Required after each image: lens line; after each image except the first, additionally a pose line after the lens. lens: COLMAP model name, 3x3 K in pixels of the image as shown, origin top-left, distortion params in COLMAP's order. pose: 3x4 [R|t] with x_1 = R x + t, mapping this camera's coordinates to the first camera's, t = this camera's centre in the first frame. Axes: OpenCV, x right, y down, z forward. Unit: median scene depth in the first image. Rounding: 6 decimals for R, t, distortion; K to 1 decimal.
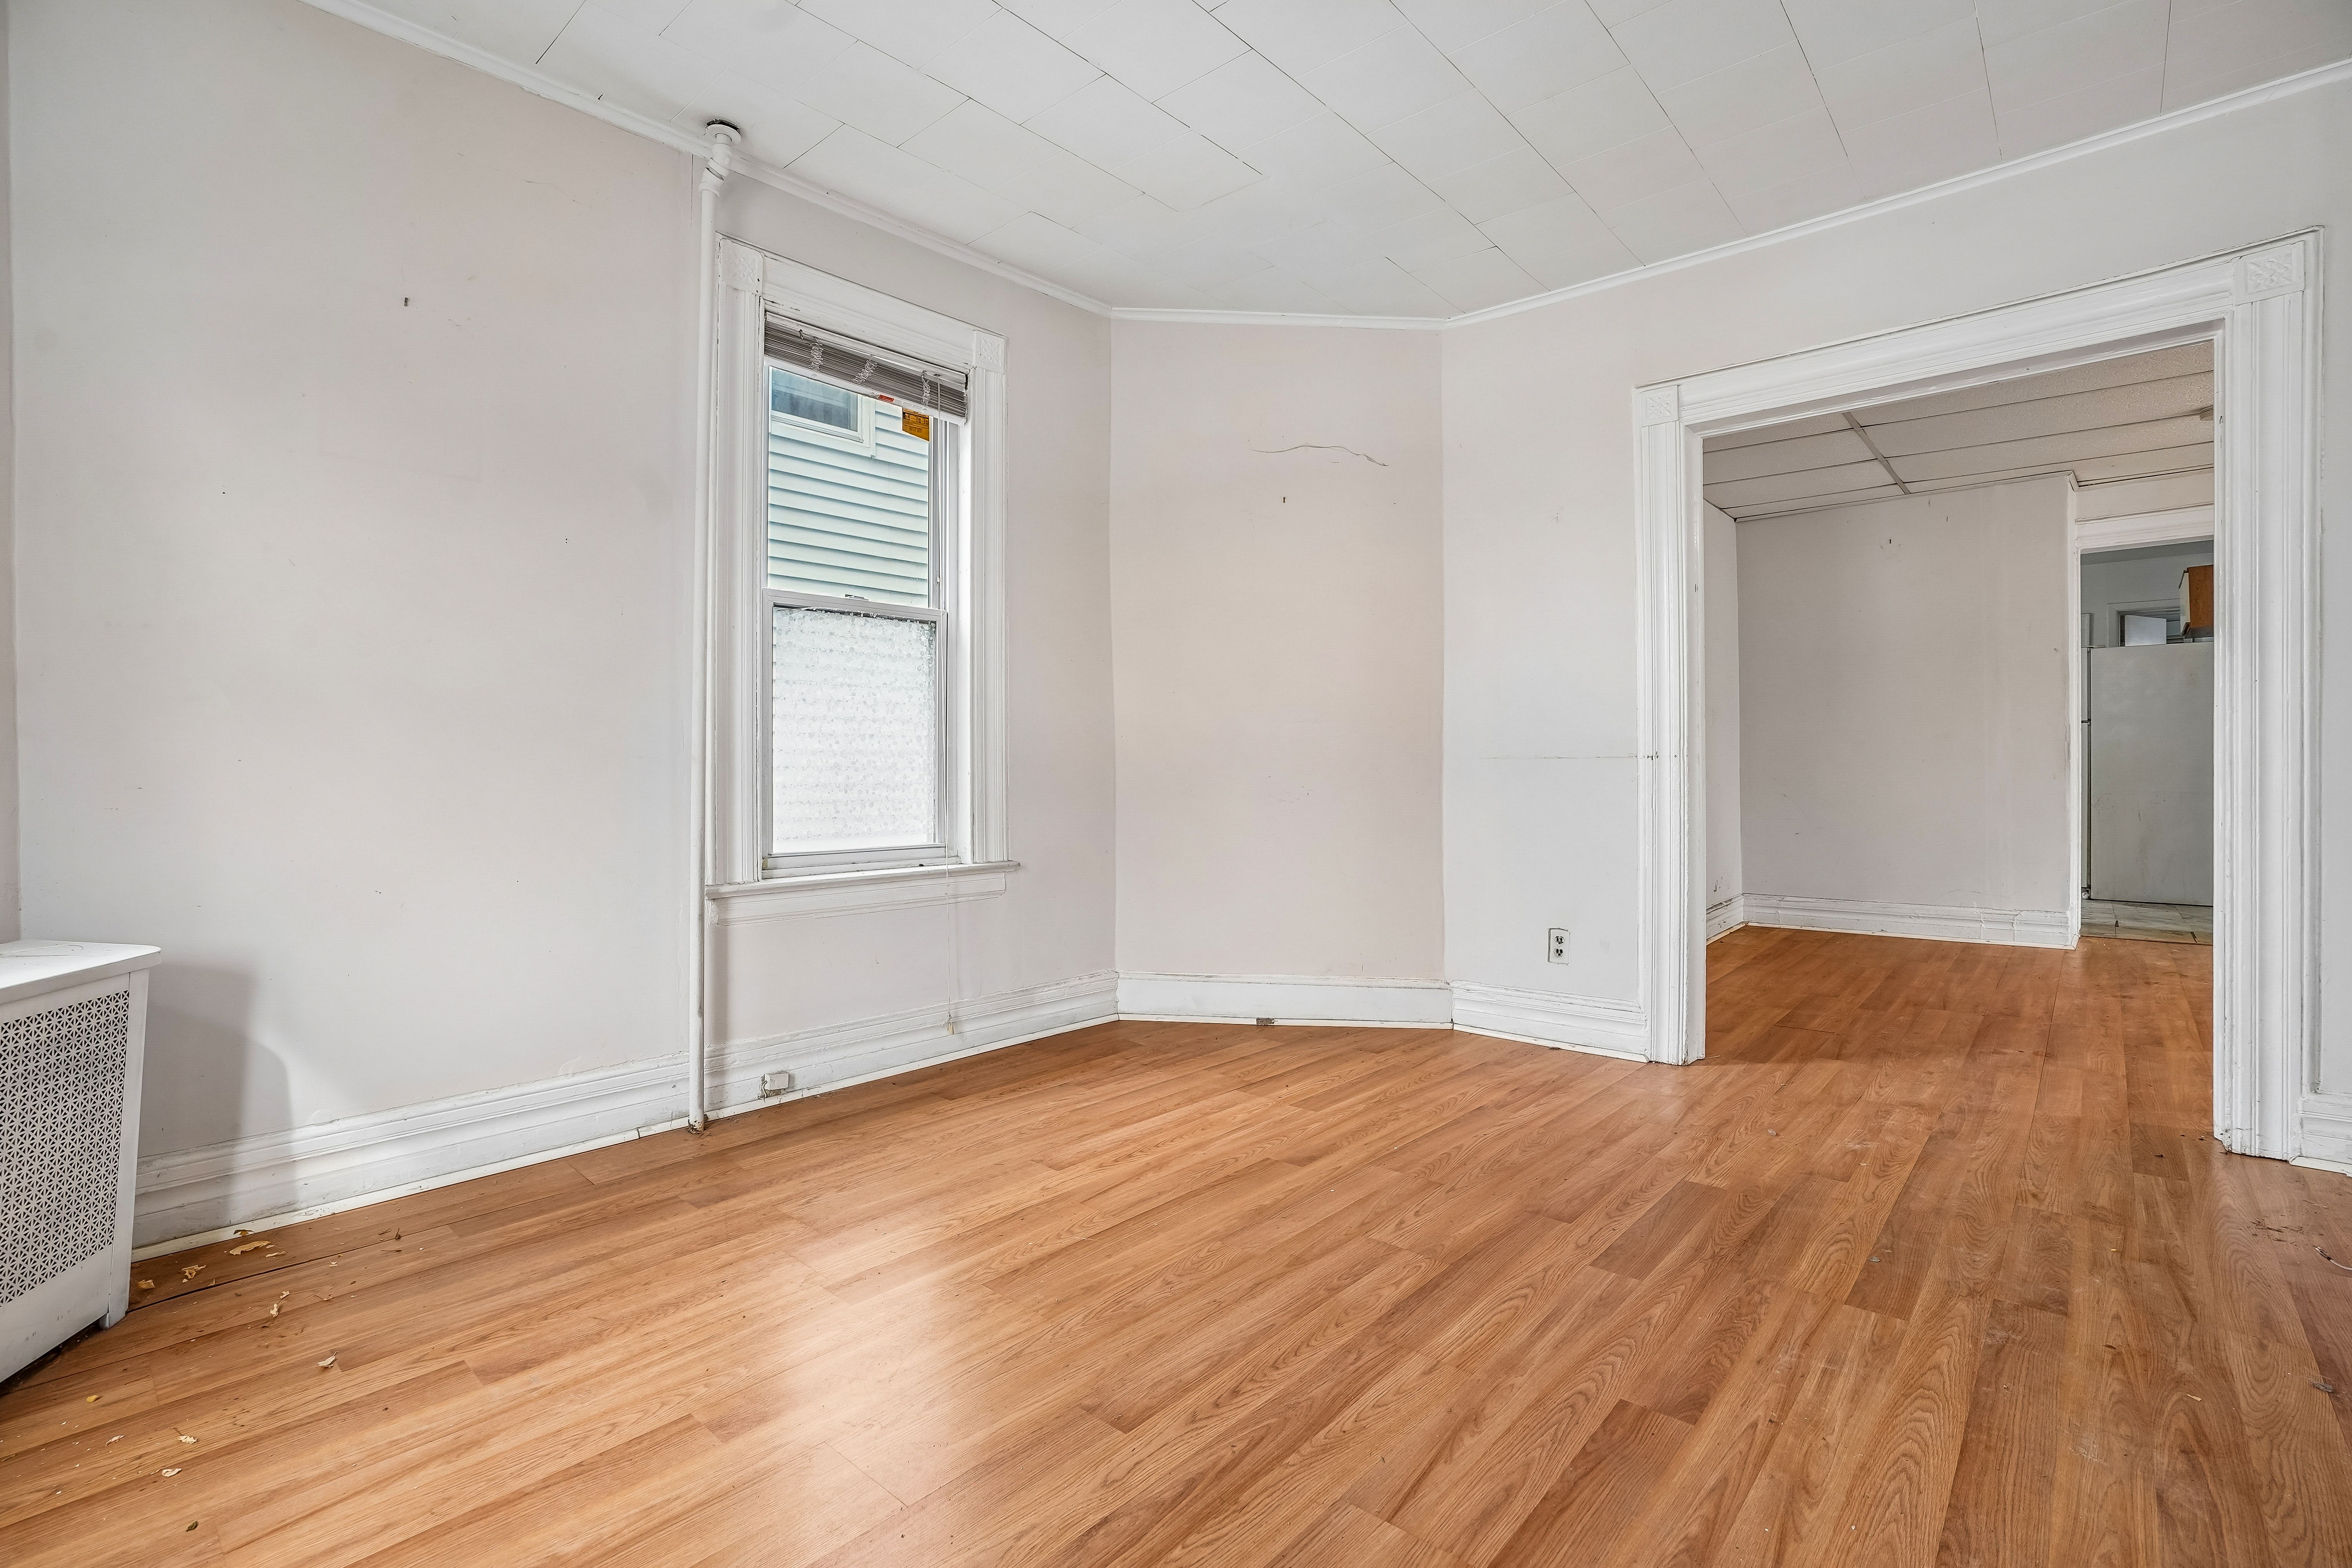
lens RADIAL K [[1100.1, 0, 1170.0], [0, 1100.1, 769.7], [0, 0, 1]] dist [-0.044759, 0.014867]
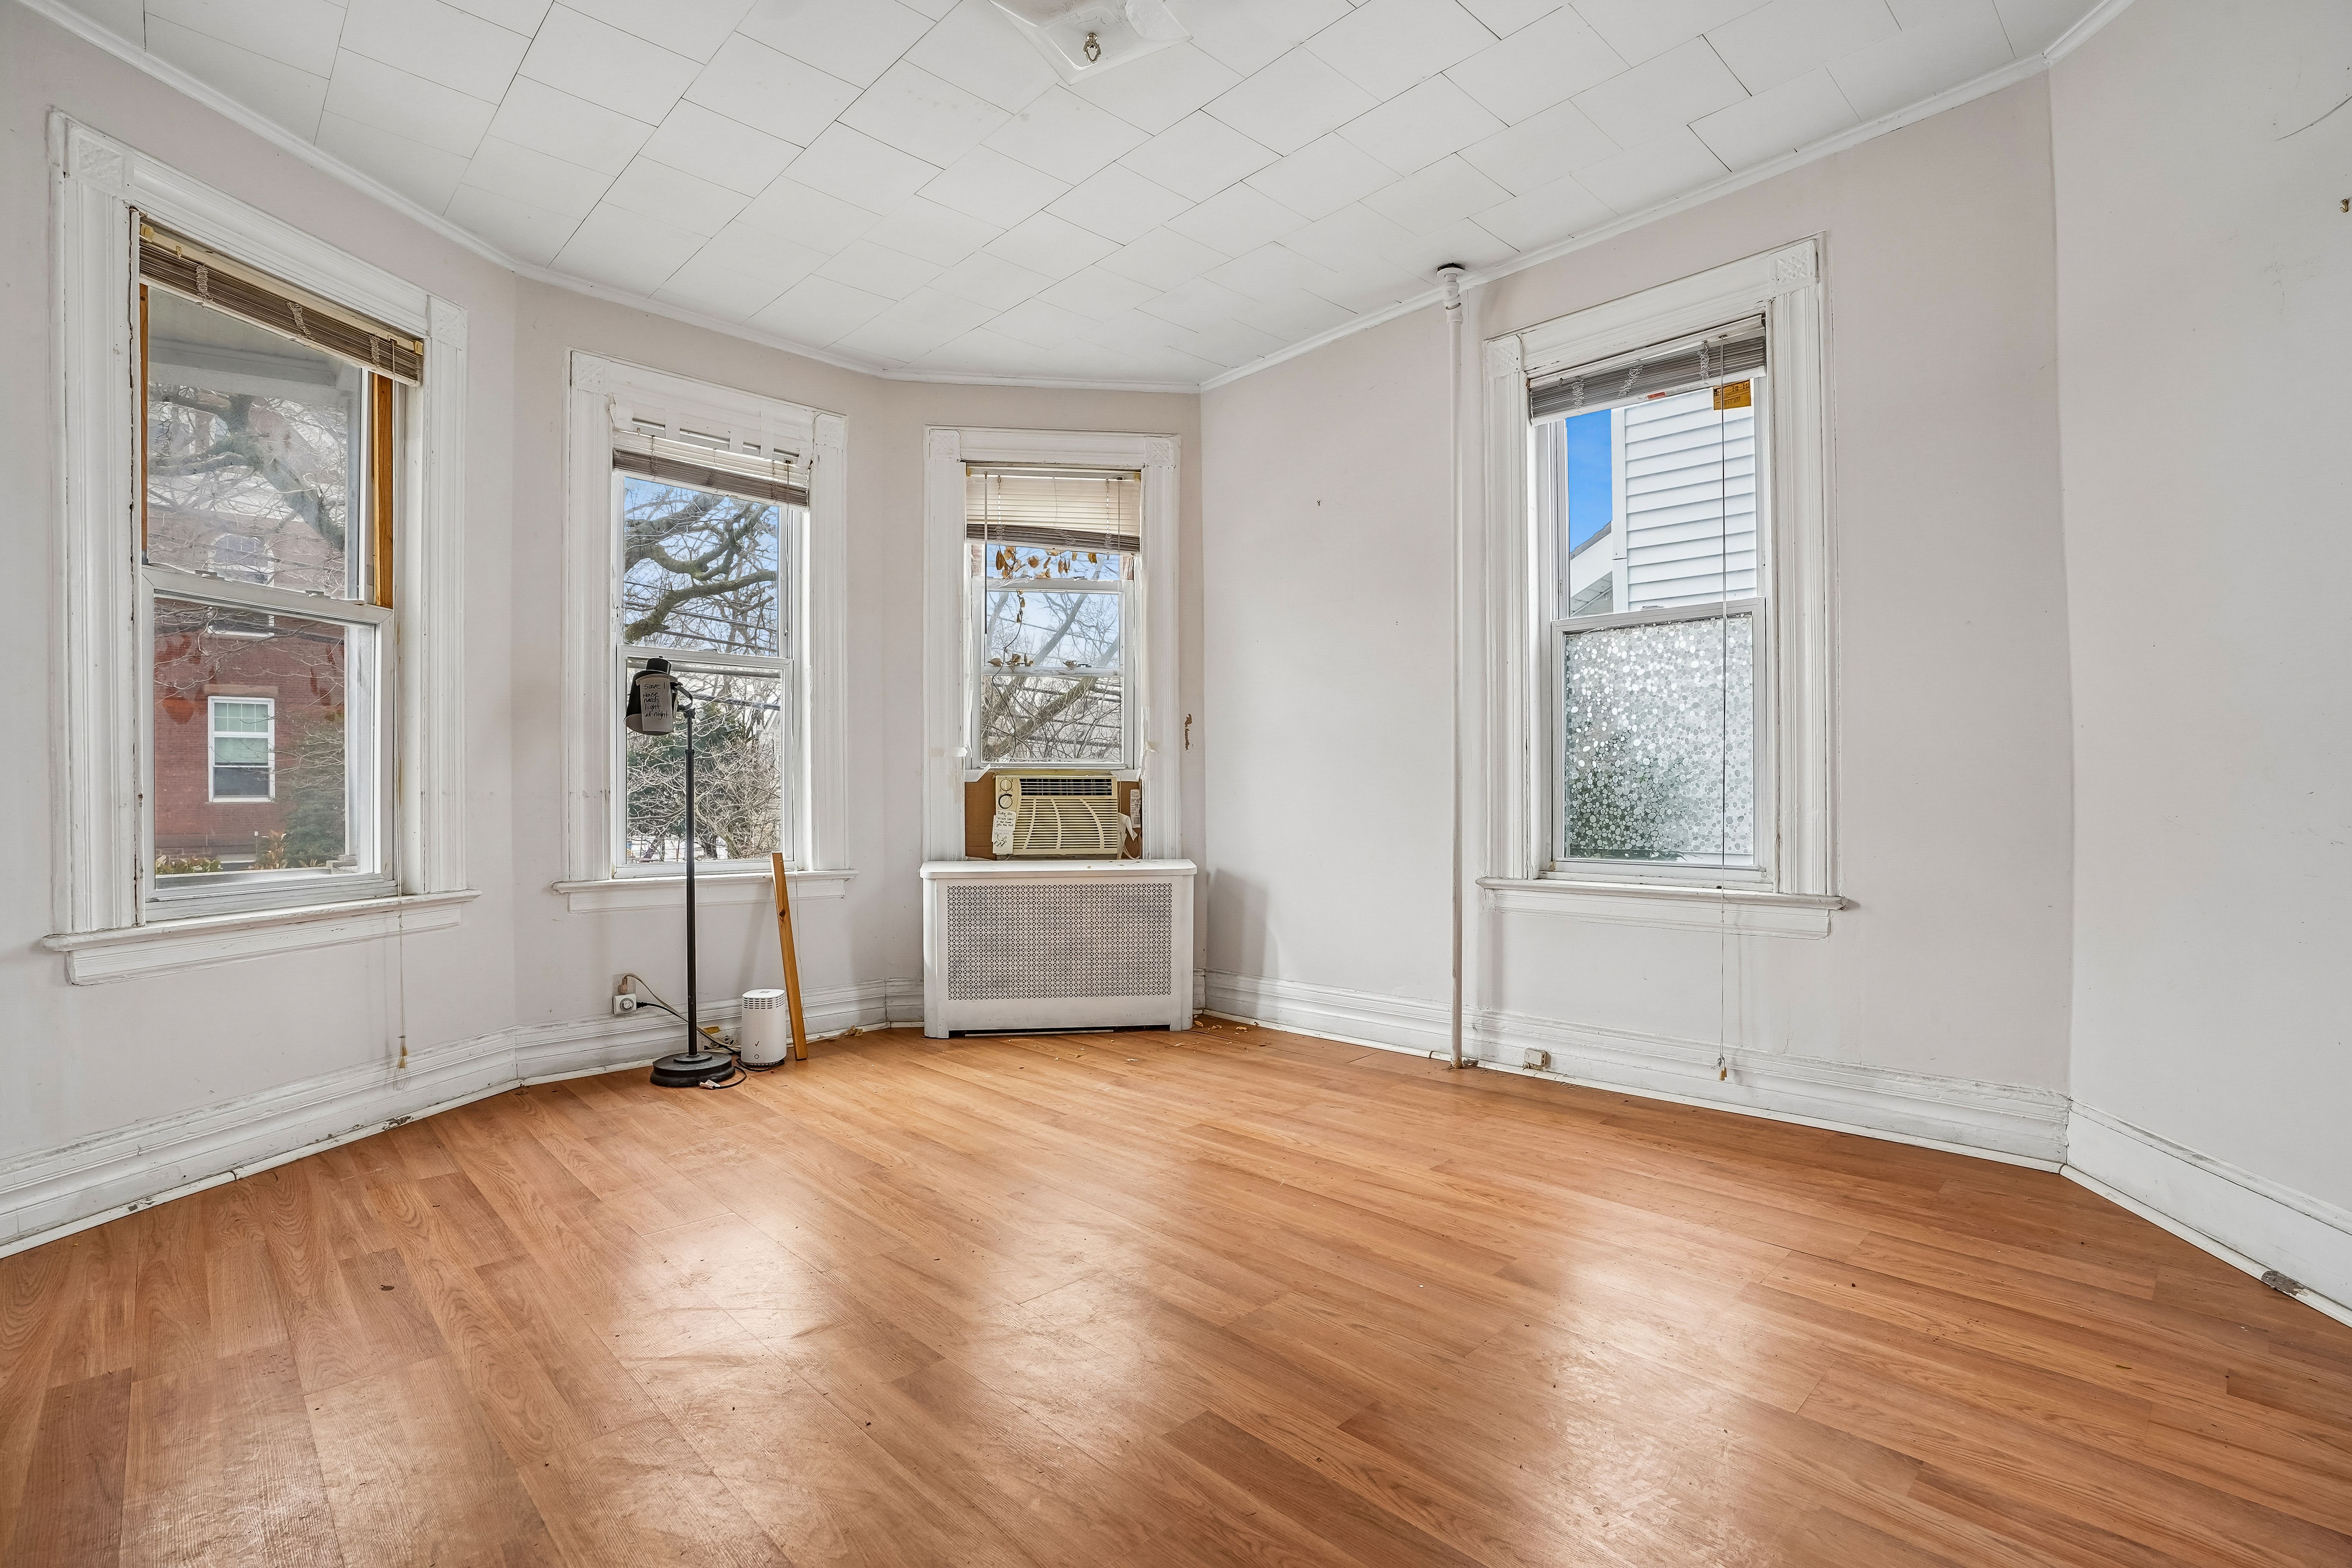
lens RADIAL K [[1100.1, 0, 1166.1], [0, 1100.1, 802.2], [0, 0, 1]] dist [-0.044759, 0.014867]
pose [[-0.082094, 0.011085, -0.996563, 0.888459], [0.005774, 0.999927, 0.010647, 0.006291], [0.996608, -0.004881, -0.082152, 0.788195]]
